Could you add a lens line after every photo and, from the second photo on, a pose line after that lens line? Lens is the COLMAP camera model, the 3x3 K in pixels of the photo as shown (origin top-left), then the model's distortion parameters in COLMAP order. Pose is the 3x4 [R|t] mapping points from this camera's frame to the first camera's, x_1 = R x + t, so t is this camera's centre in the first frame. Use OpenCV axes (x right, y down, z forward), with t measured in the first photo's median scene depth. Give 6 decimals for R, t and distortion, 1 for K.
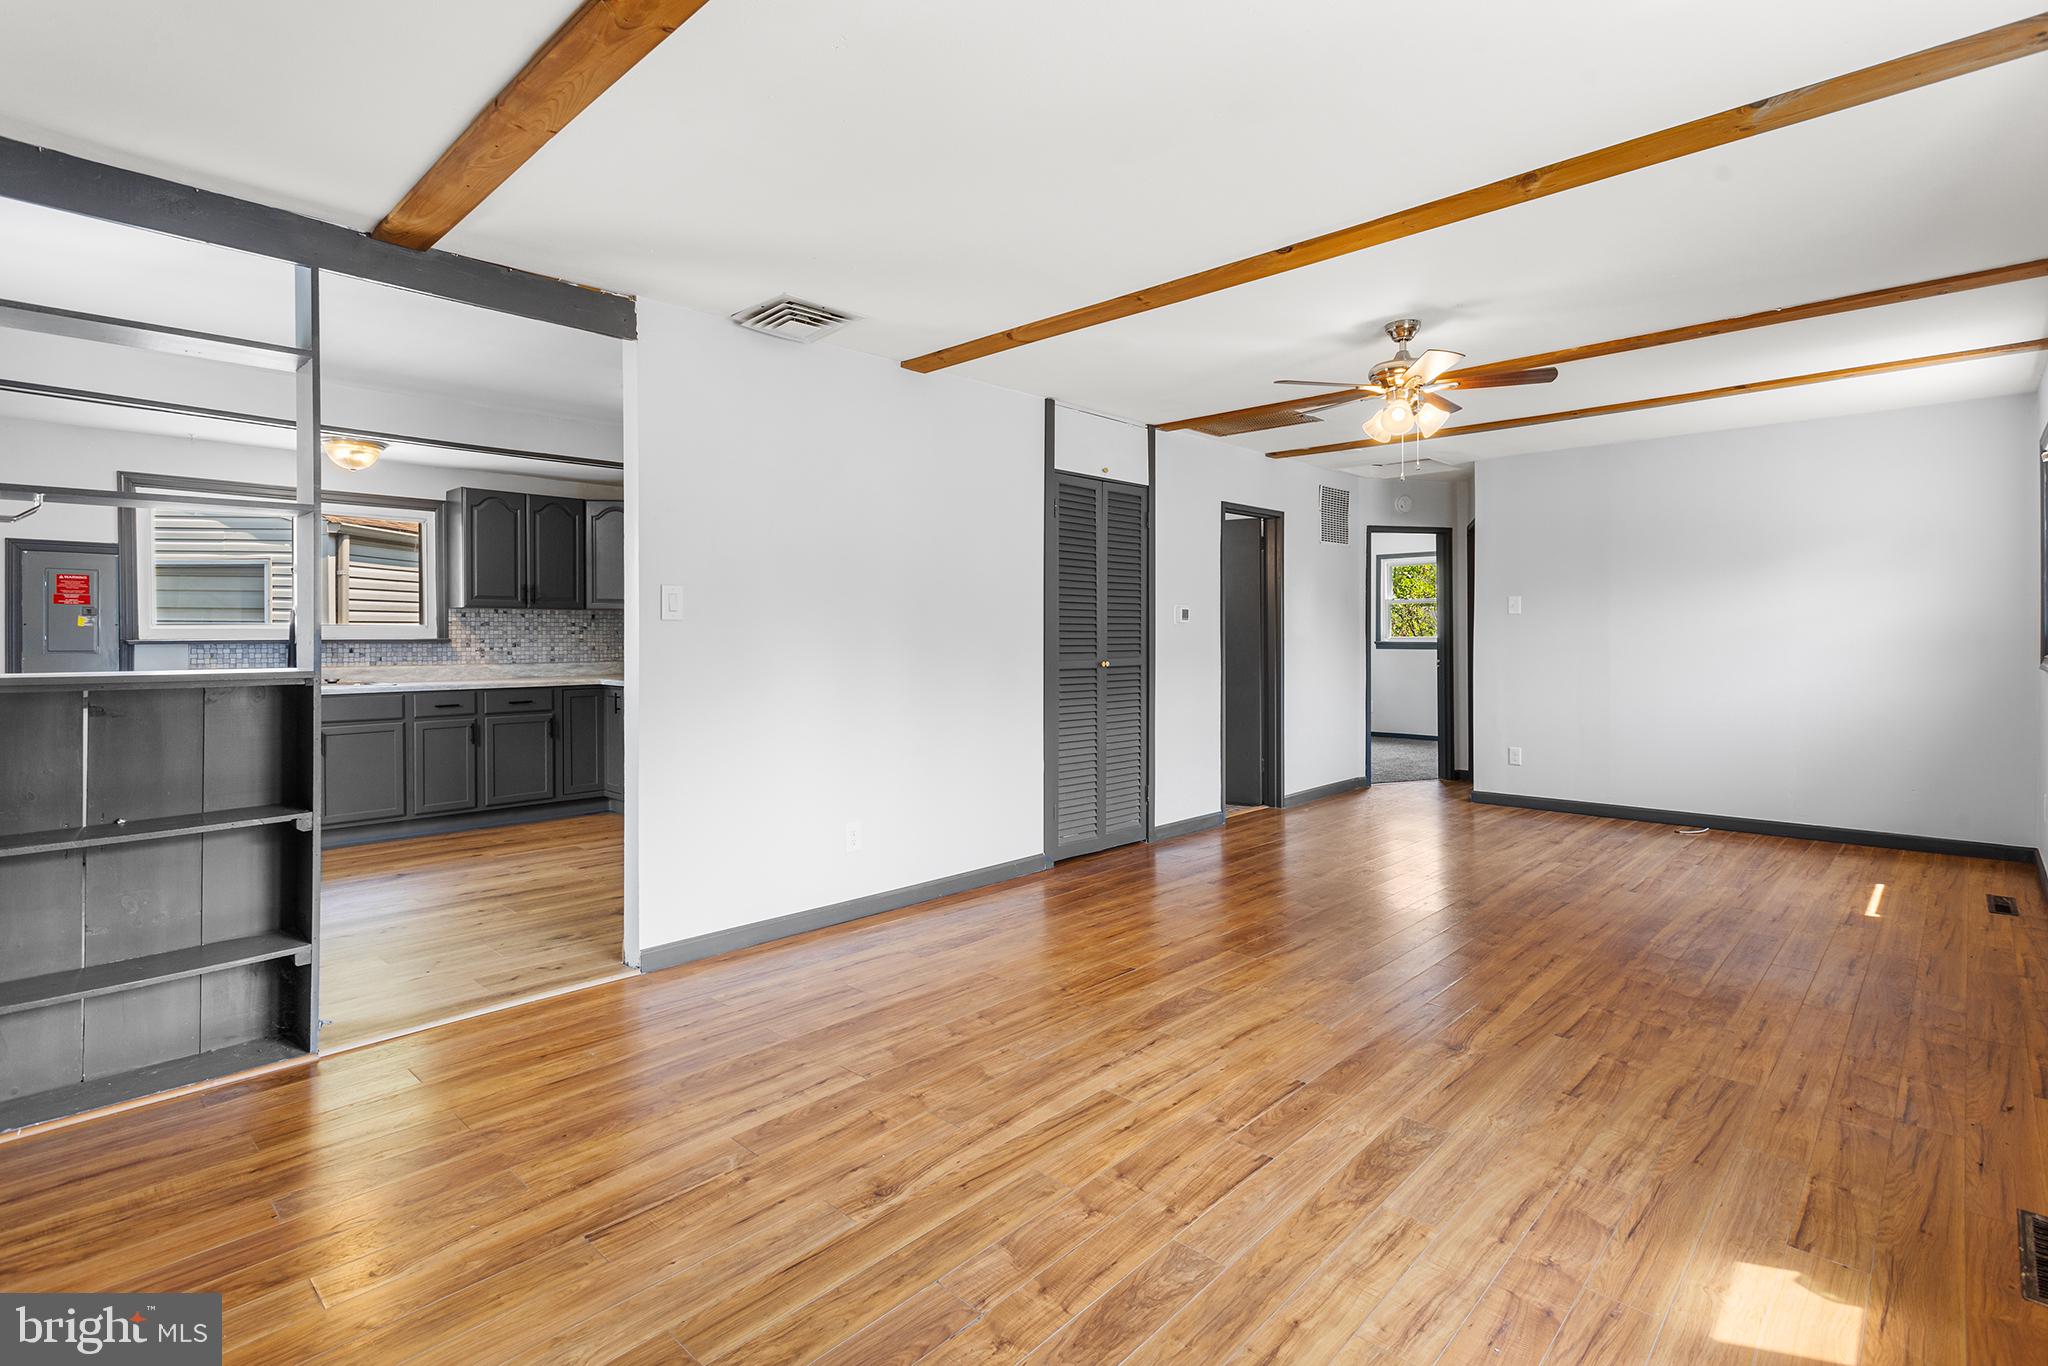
lens RADIAL K [[977.5, 0, 1020.5], [0, 977.5, 645.1], [0, 0, 1]] dist [-0.001113, 0.006100]
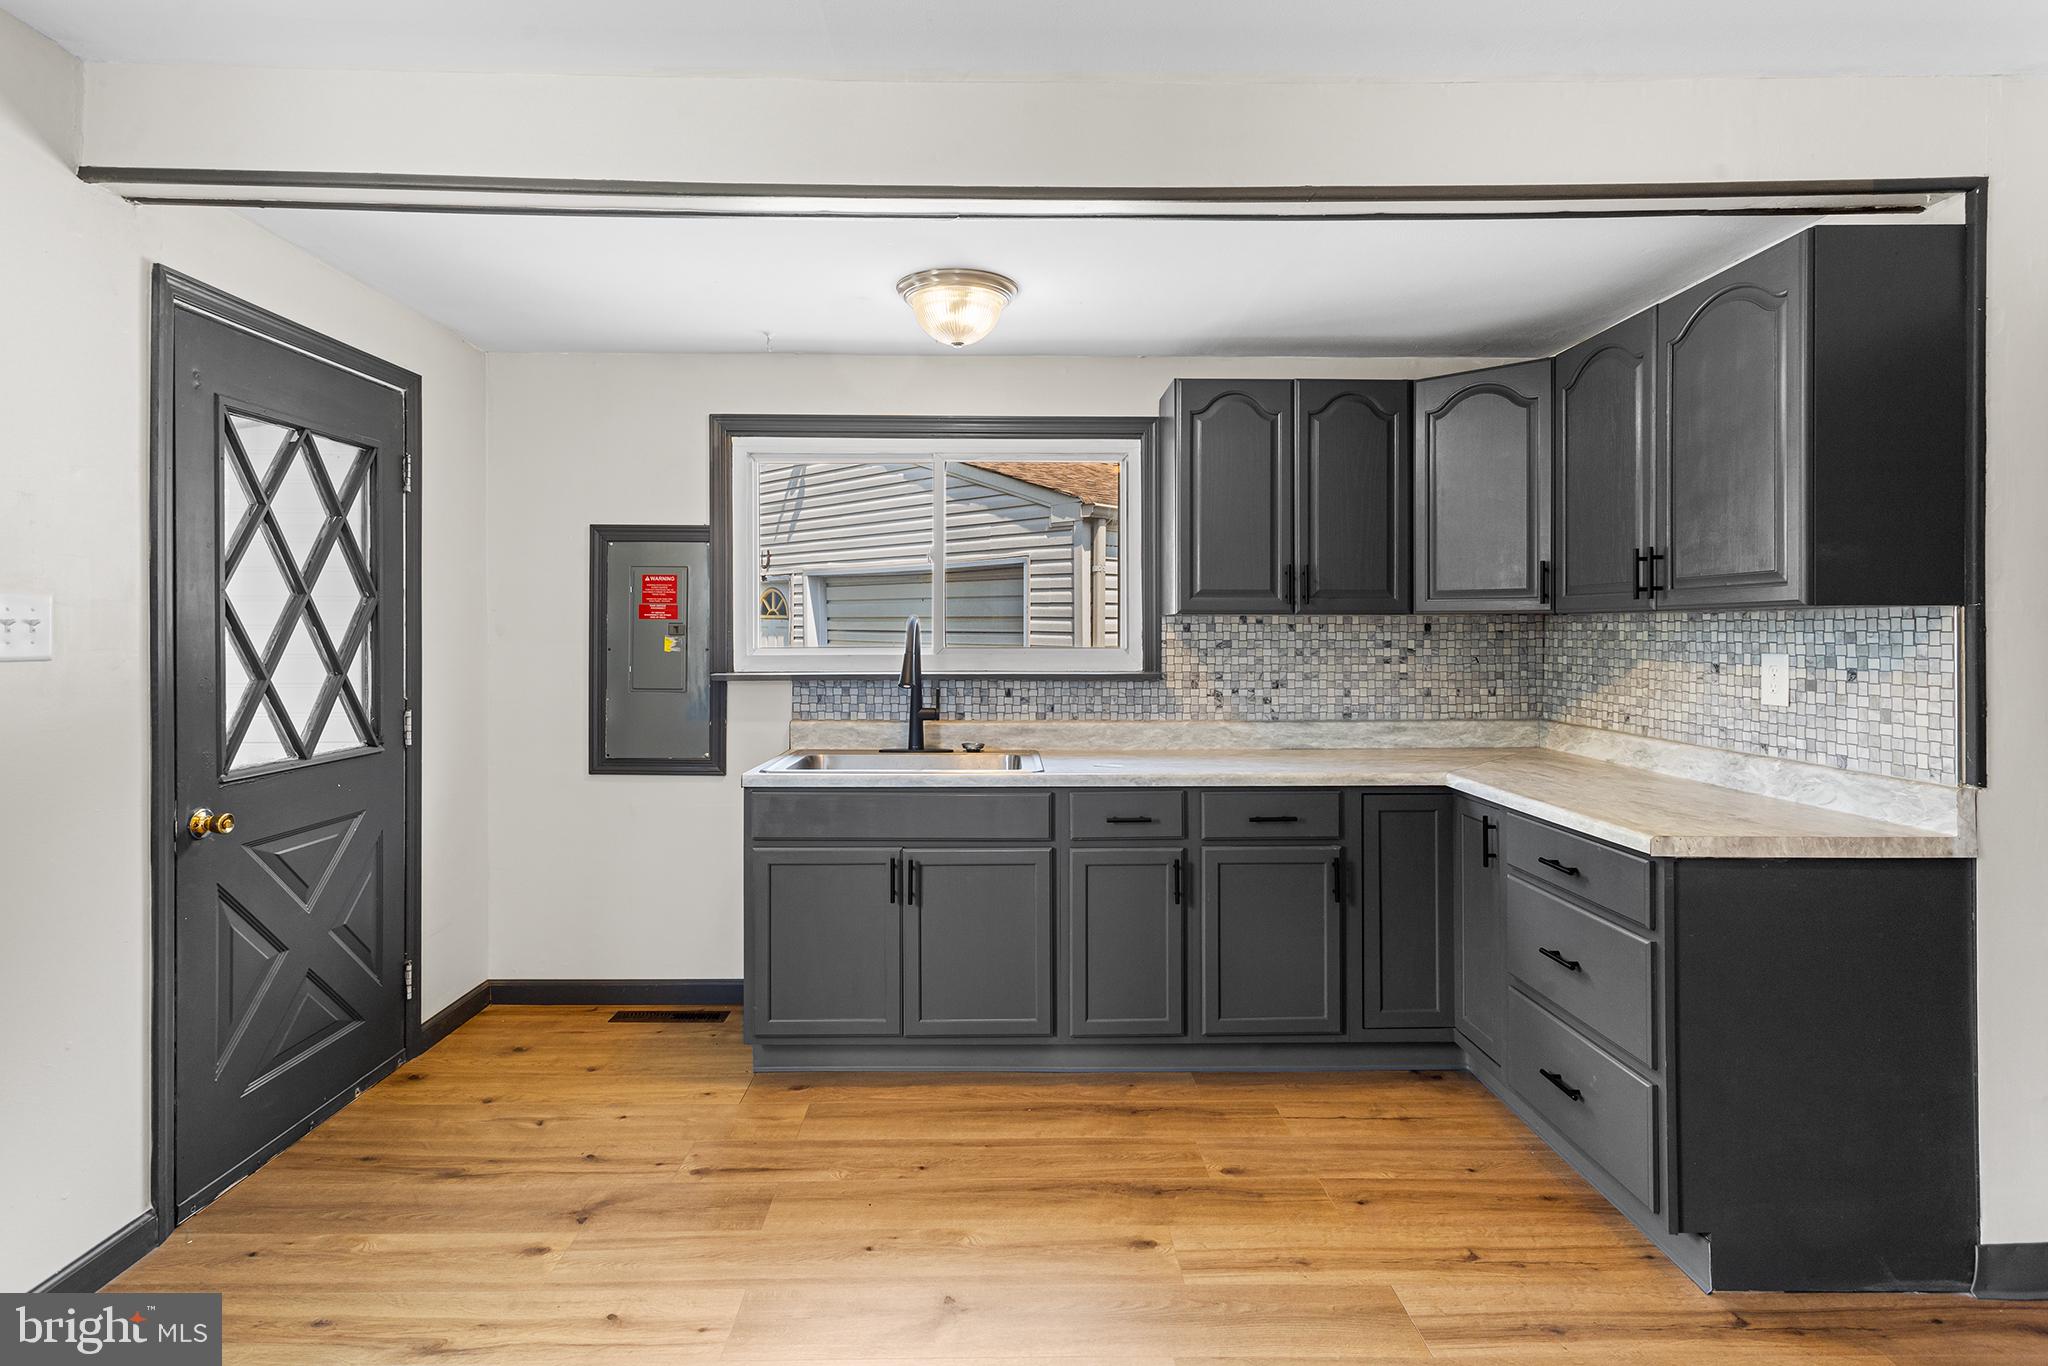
lens RADIAL K [[981.9, 0, 1016.1], [0, 981.9, 629.2], [0, 0, 1]] dist [-0.001028, 0.004870]
pose [[0.699934, -0.002300, -0.714204, -0.259769], [-0.008698, 0.999893, -0.011743, -0.023692], [0.714155, 0.014432, 0.699839, 0.575243]]
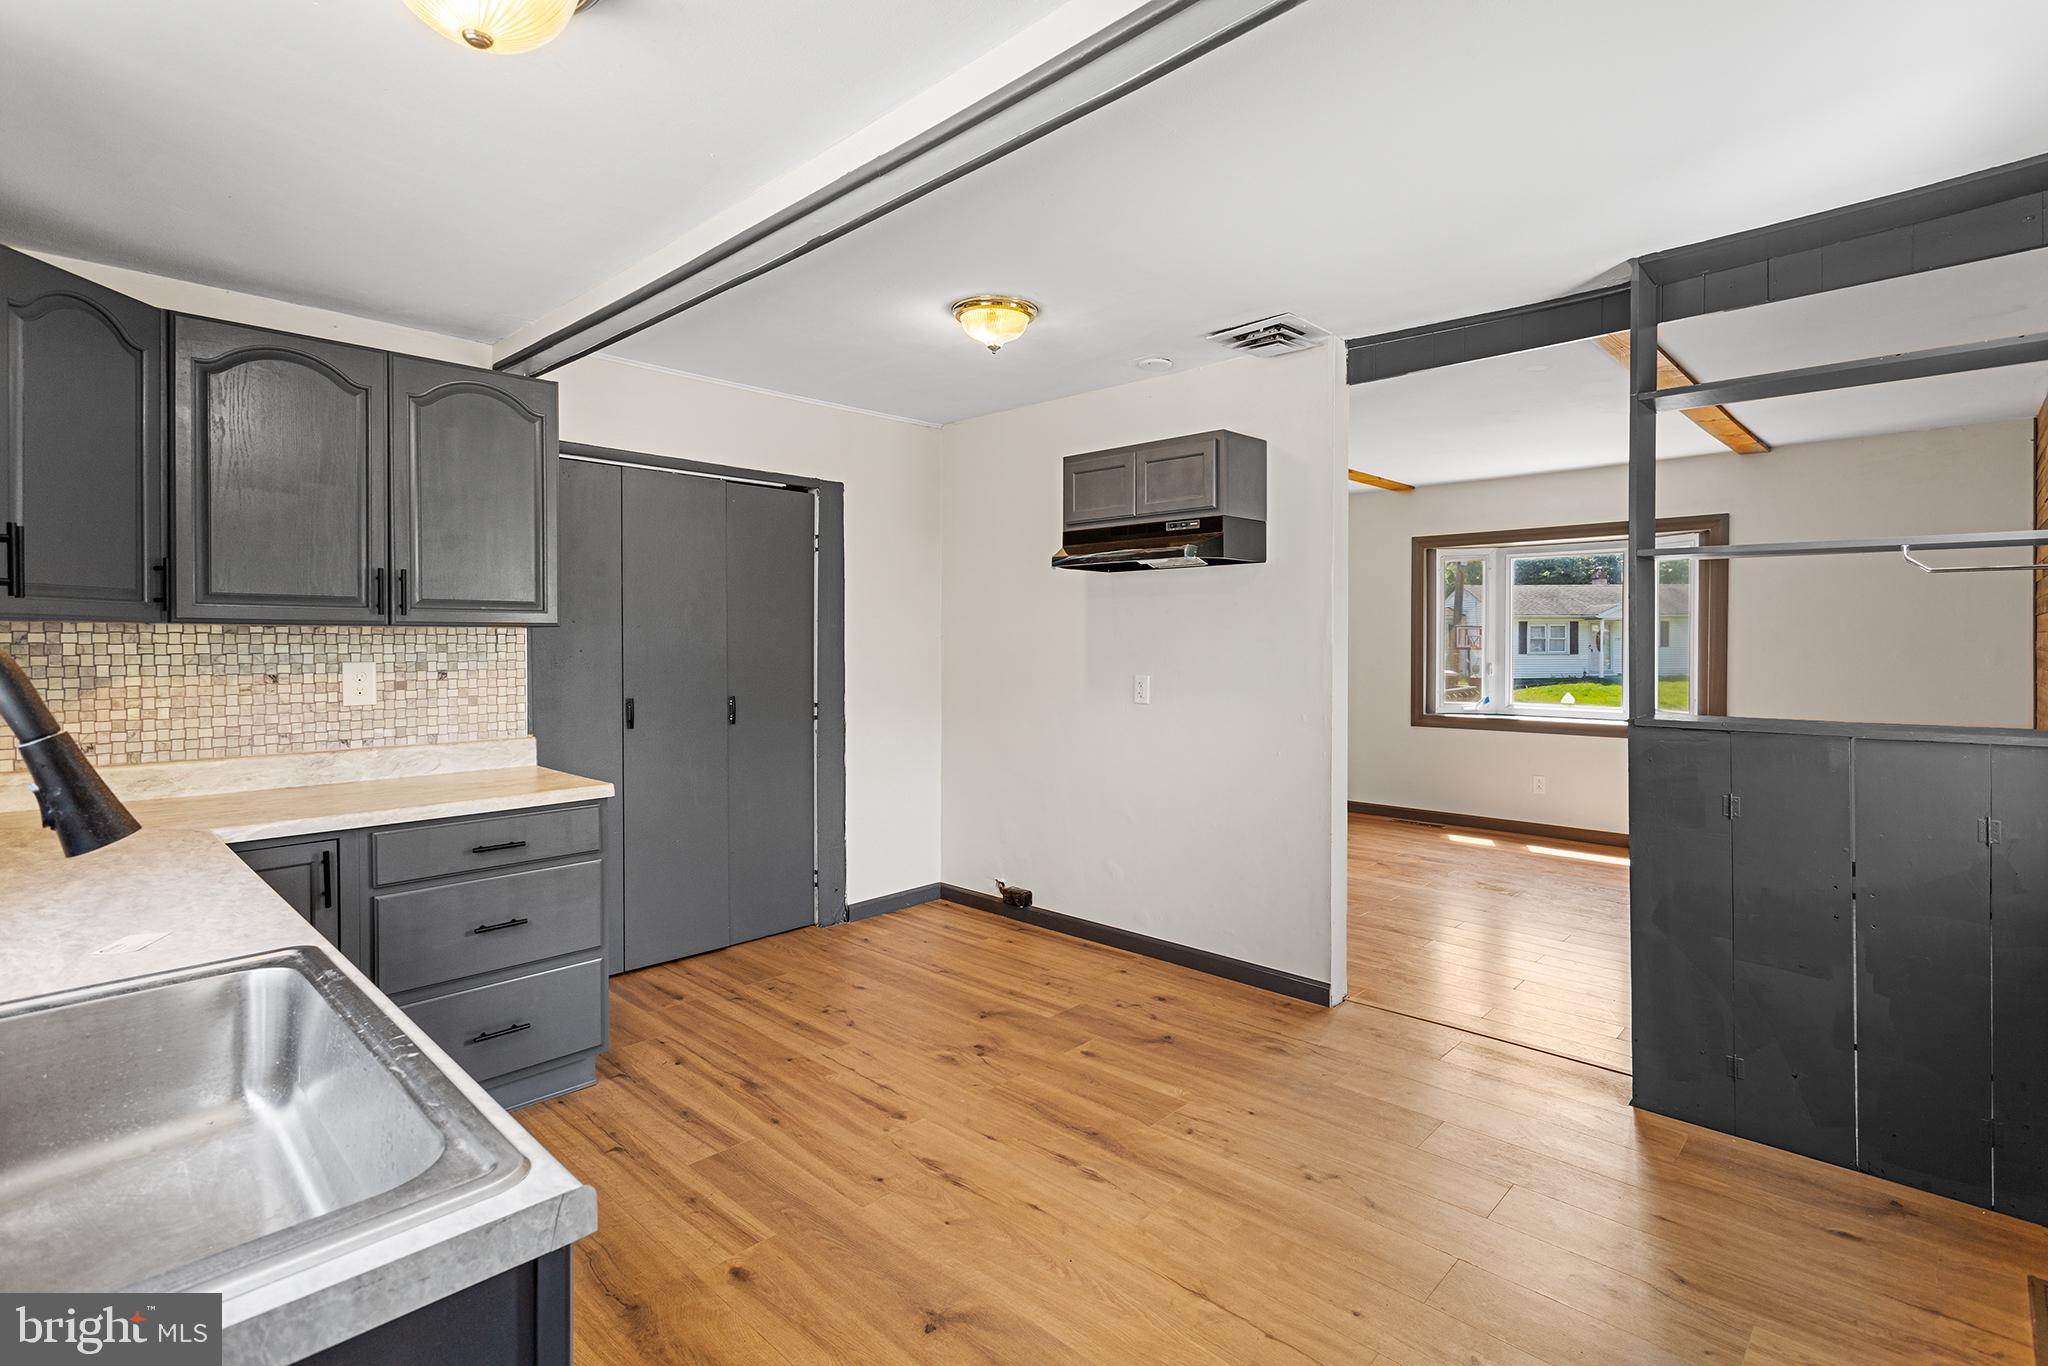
lens RADIAL K [[958.1, 0, 1021.6], [0, 958.1, 653.9], [0, 0, 1]] dist [0.000996, 0.000456]
pose [[0.004876, -0.013815, 0.999893, -0.780963], [0.012270, 0.999830, 0.013754, -0.027502], [-0.999913, 0.012201, 0.005045, 0.744761]]
